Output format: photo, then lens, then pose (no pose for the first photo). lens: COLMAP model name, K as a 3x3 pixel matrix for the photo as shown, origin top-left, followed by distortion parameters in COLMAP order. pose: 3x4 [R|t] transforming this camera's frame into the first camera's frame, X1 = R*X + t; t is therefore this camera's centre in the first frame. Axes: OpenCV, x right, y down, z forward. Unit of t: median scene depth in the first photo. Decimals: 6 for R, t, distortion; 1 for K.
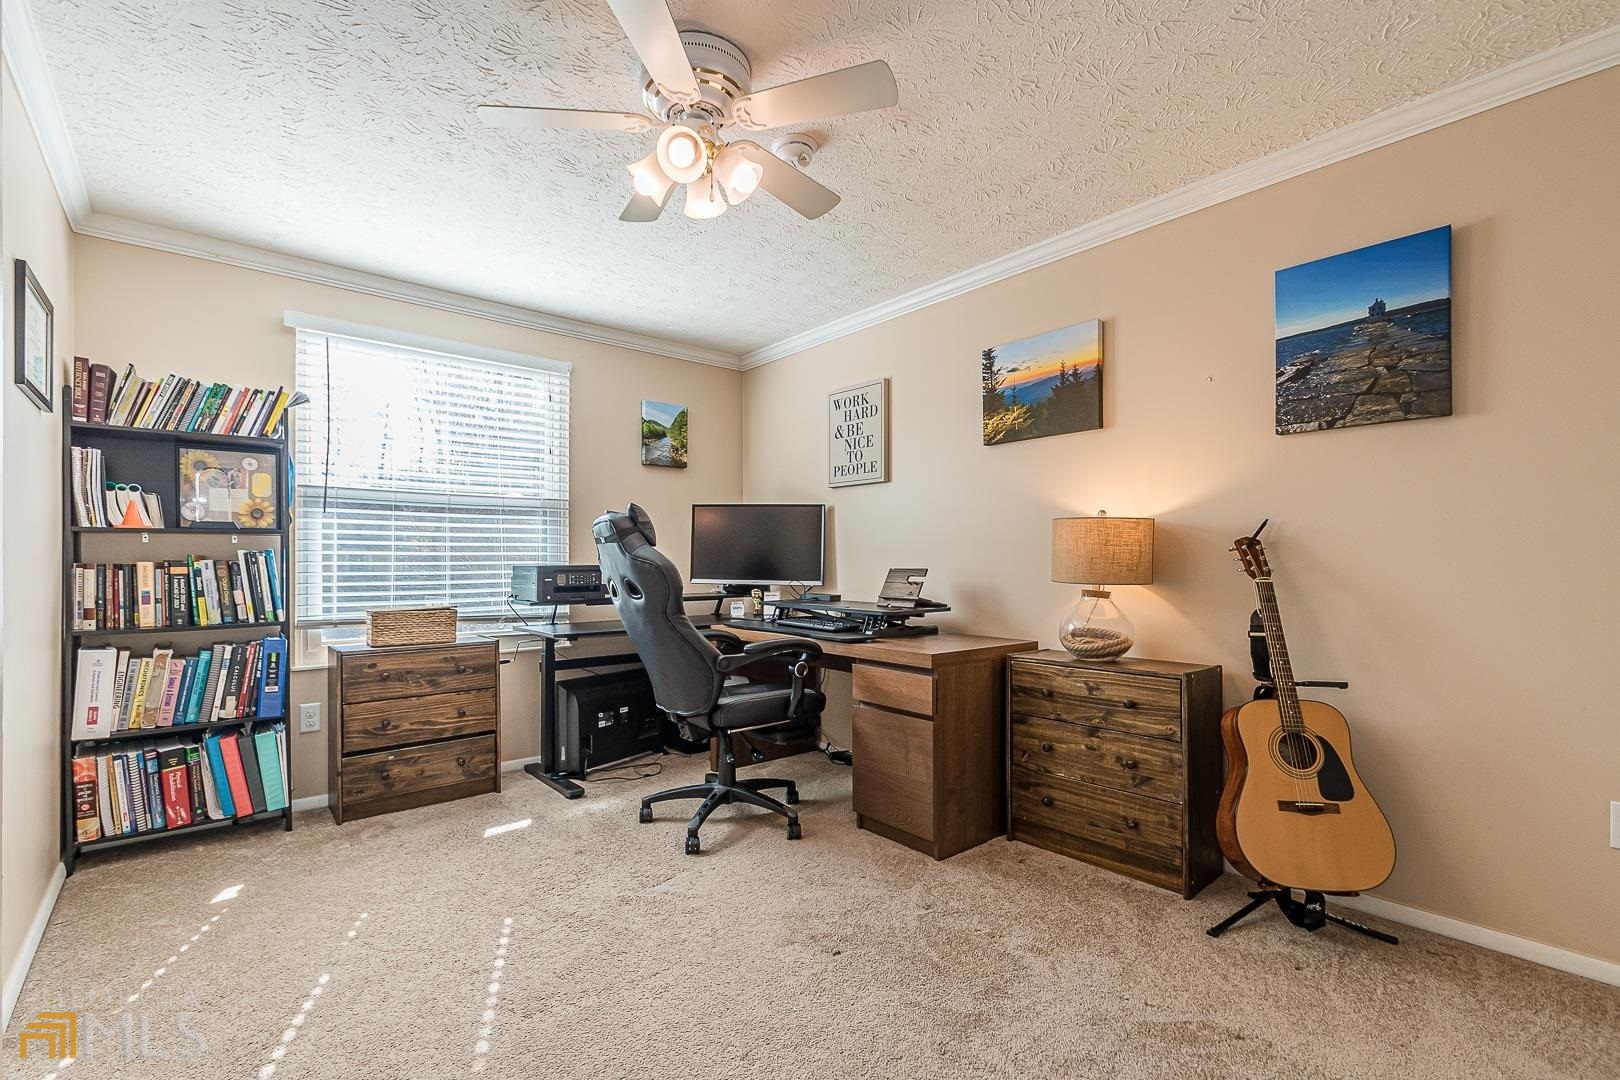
lens RADIAL K [[712.4, 0, 785.4], [0, 712.4, 563.0], [0, 0, 1]] dist [-0.002547, 0.000849]
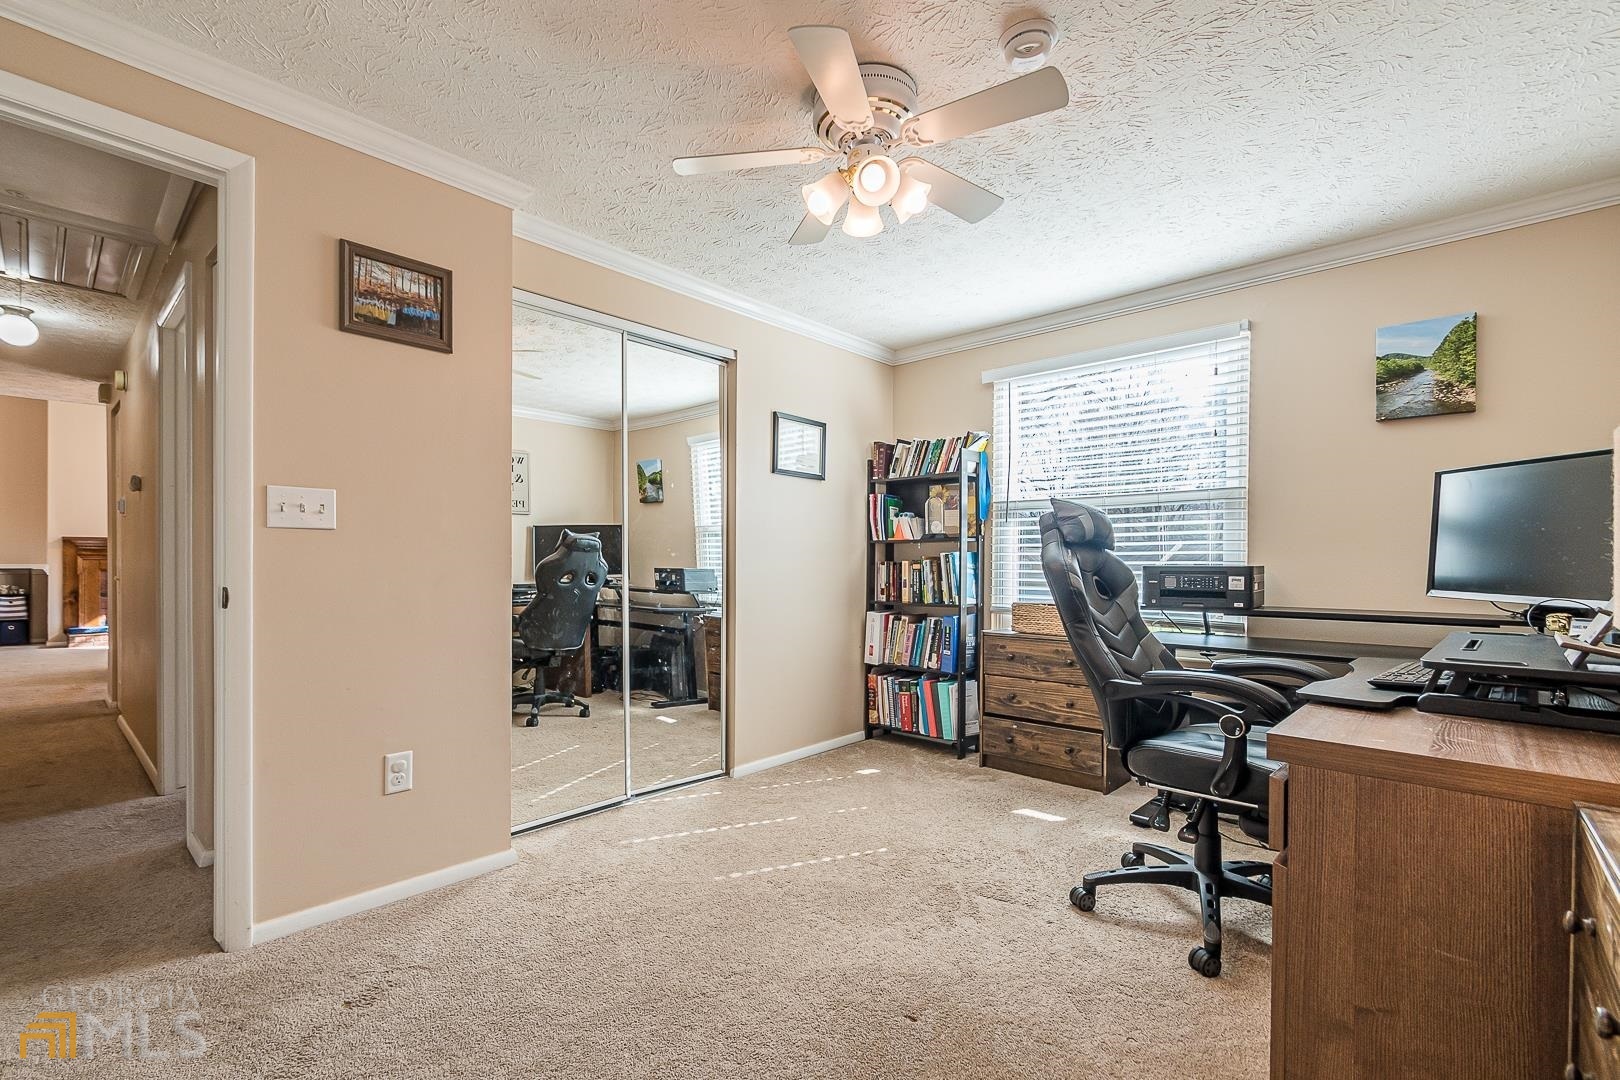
lens RADIAL K [[712.4, 0, 778.8], [0, 712.4, 563.4], [0, 0, 1]] dist [-0.002547, 0.000849]
pose [[0.116843, 0.004439, -0.993140, 0.626455], [-0.005374, 0.999978, 0.003837, -0.000612], [0.993136, 0.004889, 0.116864, 0.511872]]
